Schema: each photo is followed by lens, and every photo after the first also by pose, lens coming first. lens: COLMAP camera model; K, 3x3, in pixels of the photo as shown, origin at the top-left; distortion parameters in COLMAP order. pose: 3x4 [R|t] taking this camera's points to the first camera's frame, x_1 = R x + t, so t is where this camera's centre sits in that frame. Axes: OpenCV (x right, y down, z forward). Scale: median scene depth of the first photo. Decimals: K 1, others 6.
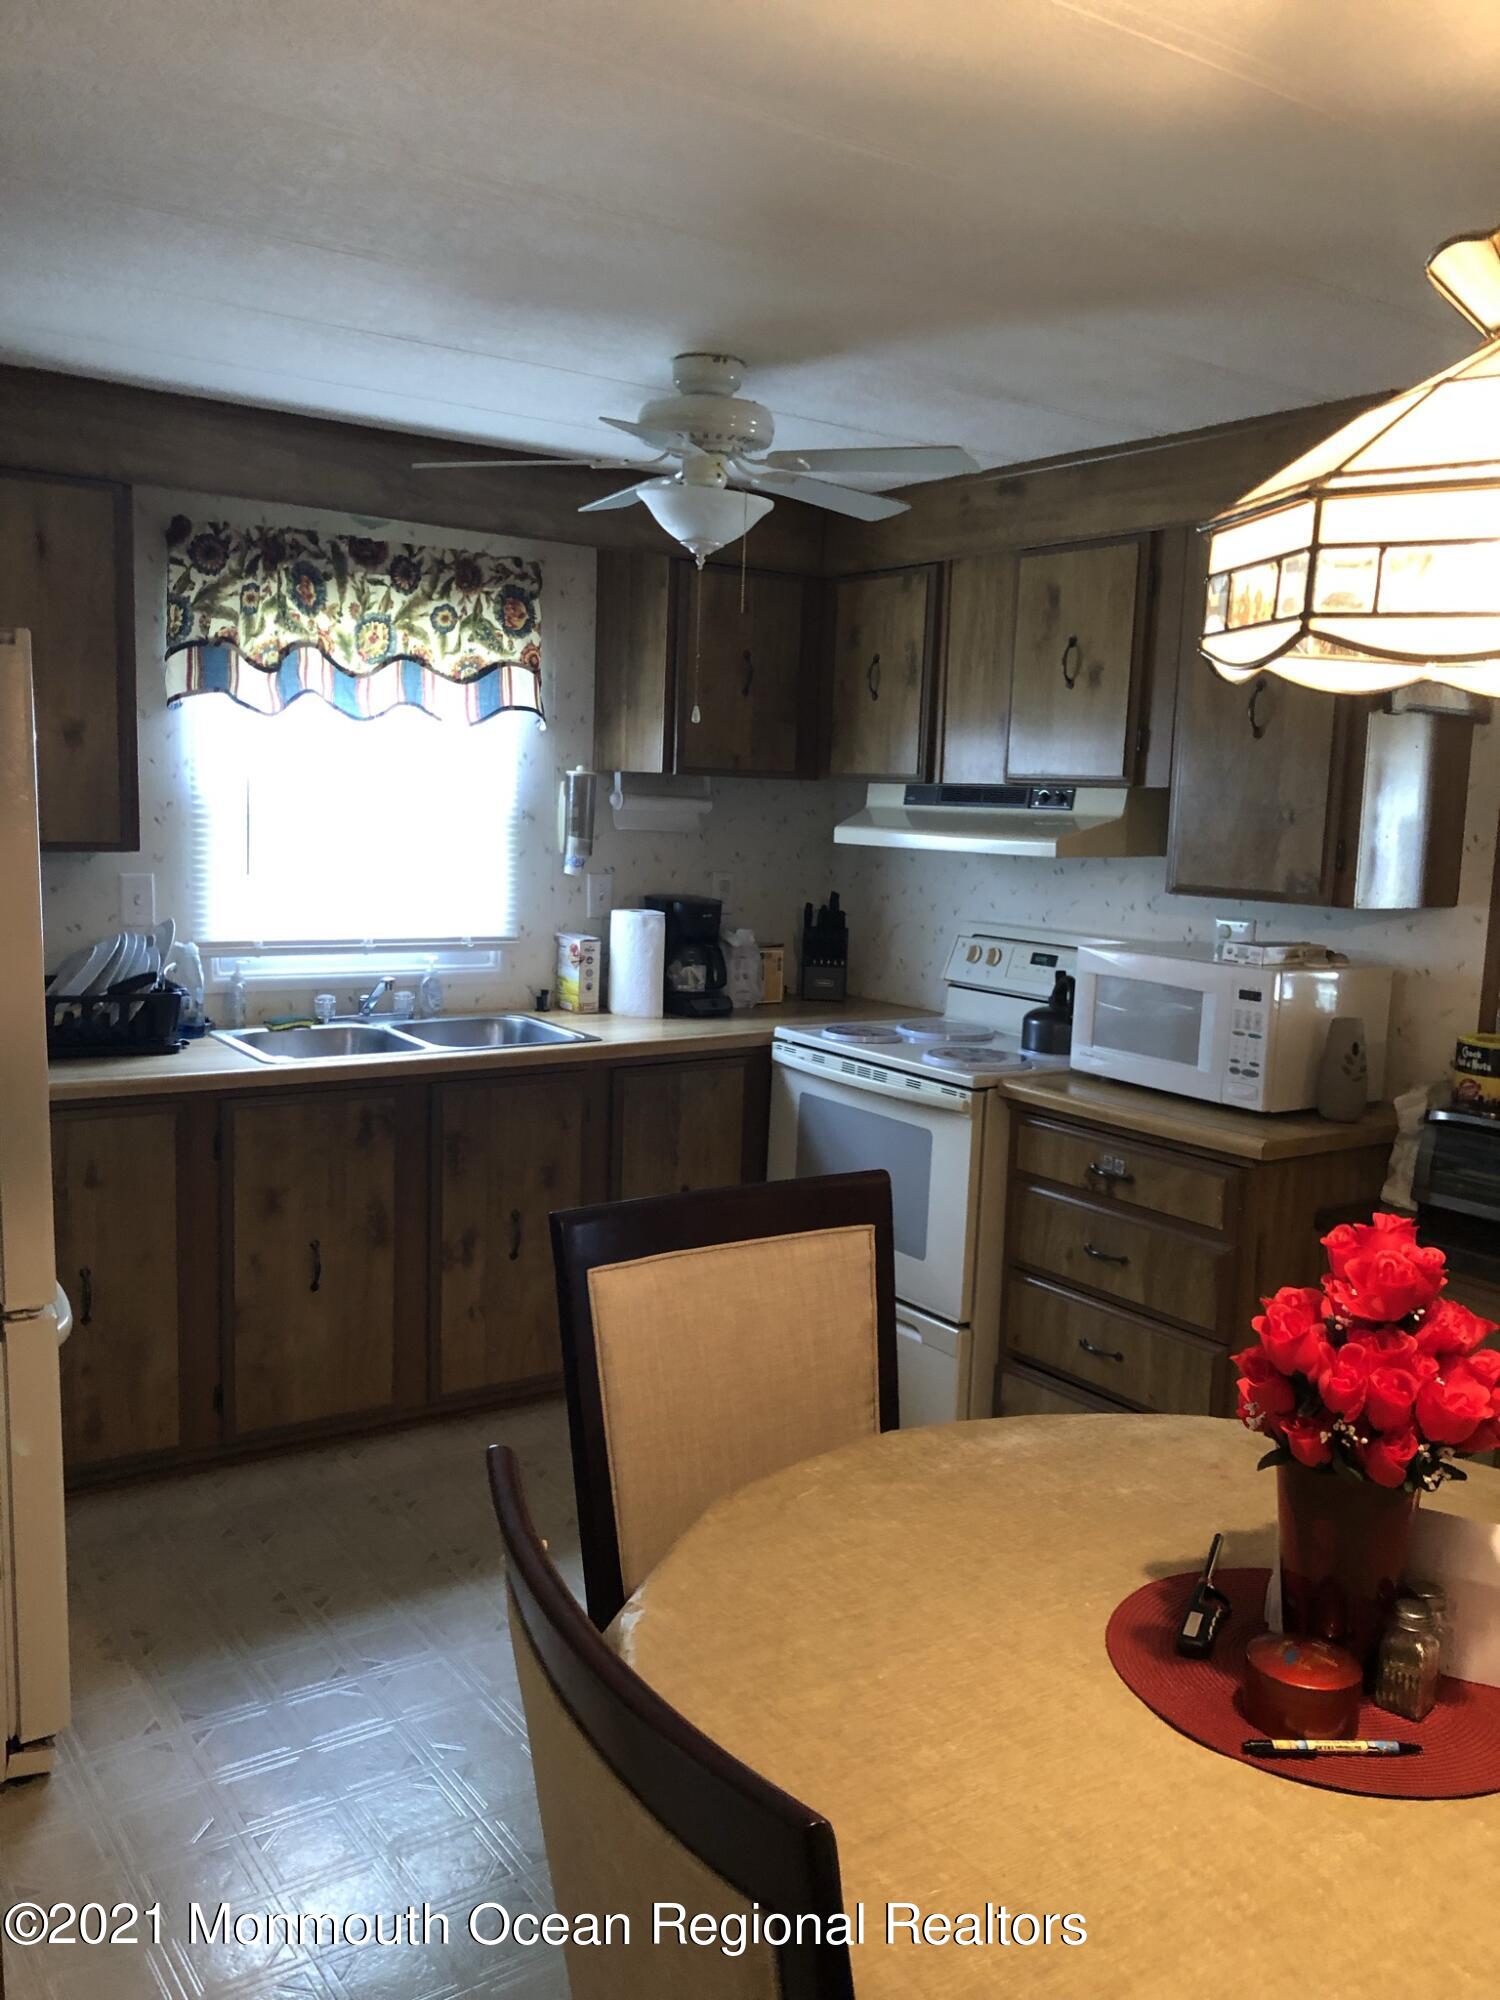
lens RADIAL K [[1687.8, 0, 748.6], [0, 1687.8, 1025.5], [0, 0, 1]] dist [0.063544, -0.099158]
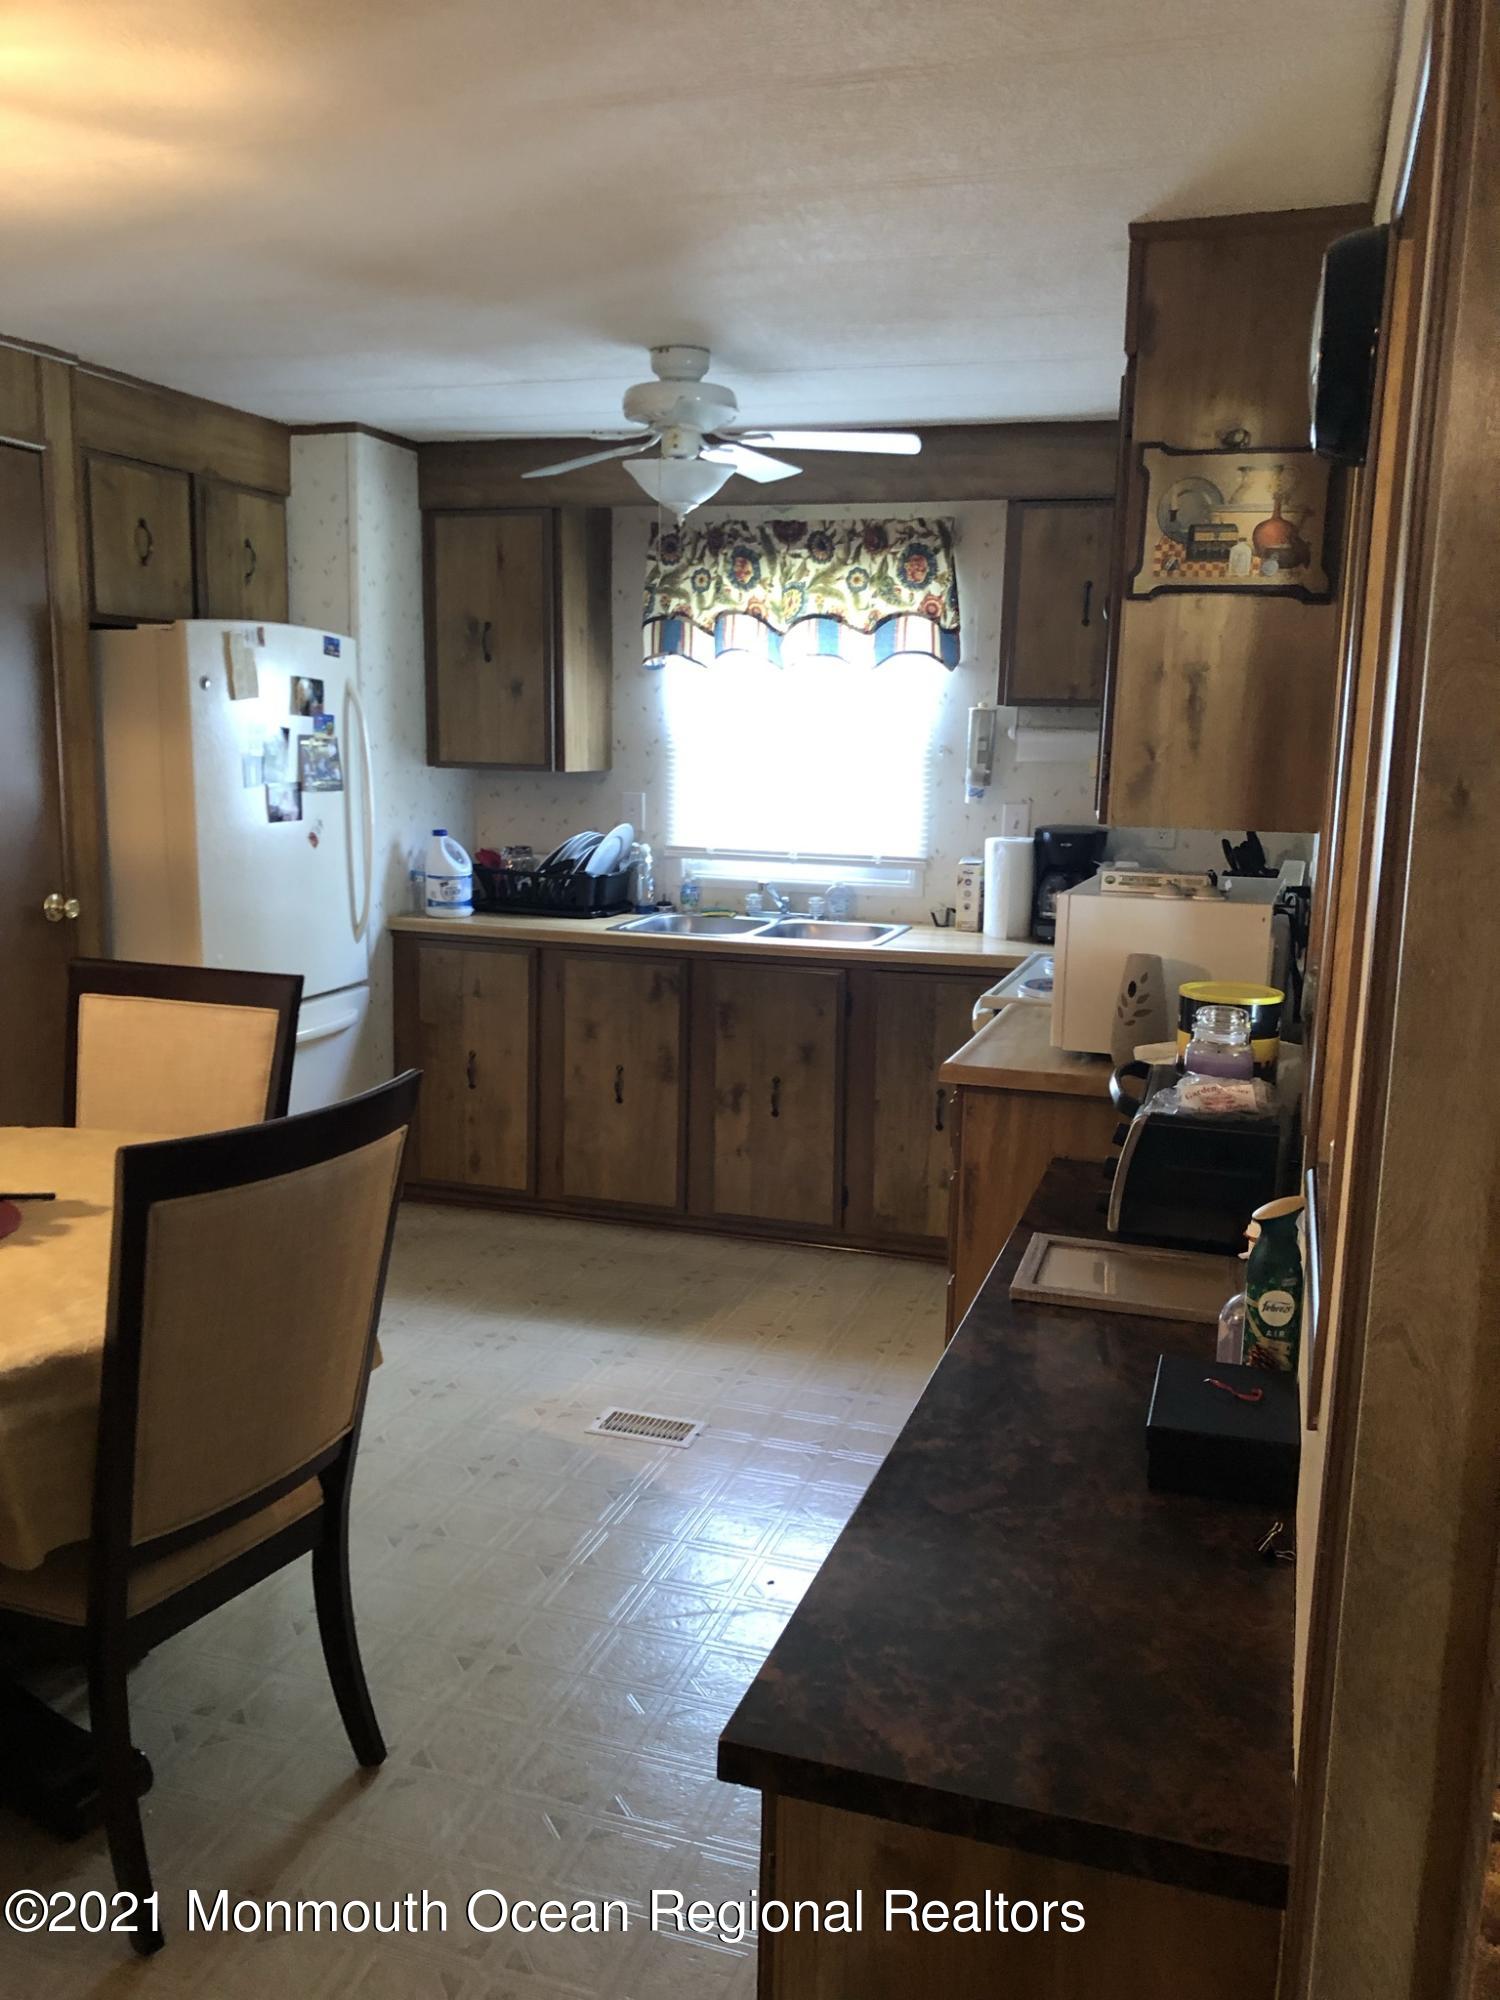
lens RADIAL K [[1592.0, 0, 751.4], [0, 1592.0, 1045.2], [0, 0, 1]] dist [0.113712, -0.483712]
pose [[0.603806, 0.129450, -0.786550, 0.709987], [-0.113431, 0.990638, 0.075961, 0.003584], [0.789019, 0.043353, 0.612837, 0.283472]]
